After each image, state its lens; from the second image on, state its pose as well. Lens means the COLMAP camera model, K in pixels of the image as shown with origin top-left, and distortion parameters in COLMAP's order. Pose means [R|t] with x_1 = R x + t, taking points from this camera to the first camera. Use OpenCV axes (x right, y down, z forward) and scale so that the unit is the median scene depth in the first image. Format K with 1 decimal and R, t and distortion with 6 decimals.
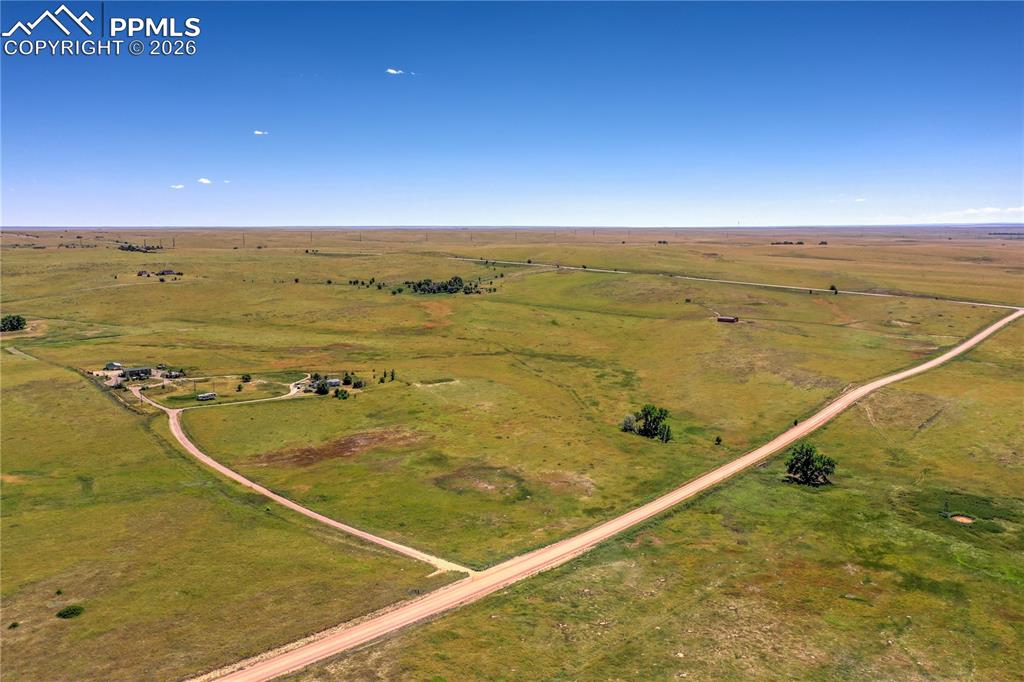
lens RADIAL K [[817.9, 0, 514.1], [0, 817.9, 339.9], [0, 0, 1]] dist [-0.002865, -0.005712]
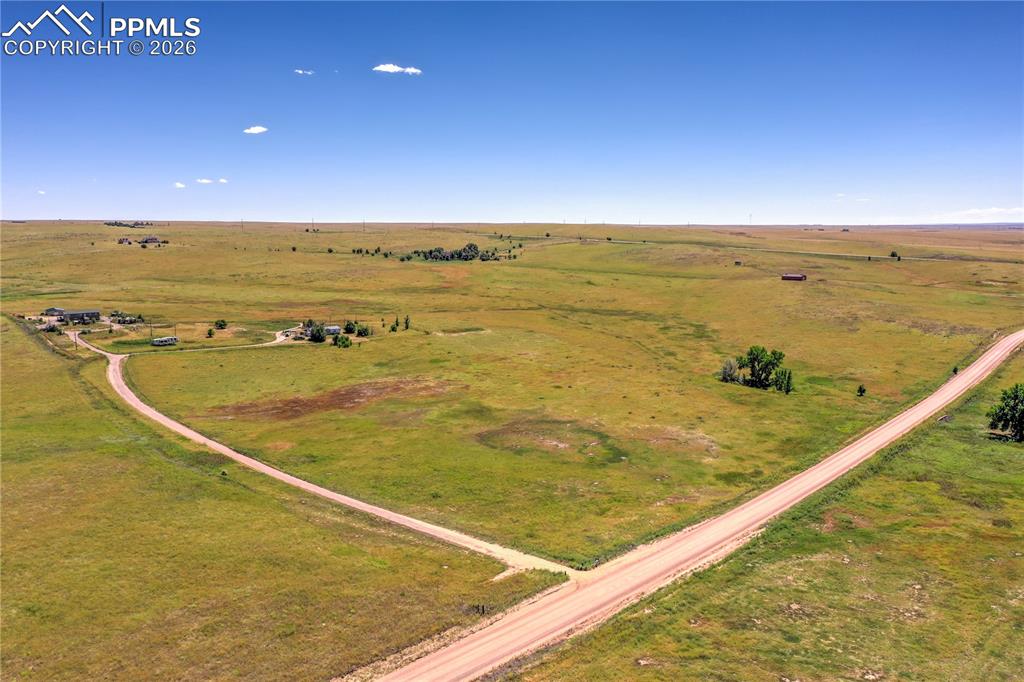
lens RADIAL K [[817.9, 0, 509.9], [0, 817.9, 341.9], [0, 0, 1]] dist [-0.002865, -0.005712]
pose [[0.999959, -0.001032, -0.008974, -0.059825], [0.001047, 0.999998, 0.001749, 0.085969], [0.008972, -0.001759, 0.999958, 0.301620]]
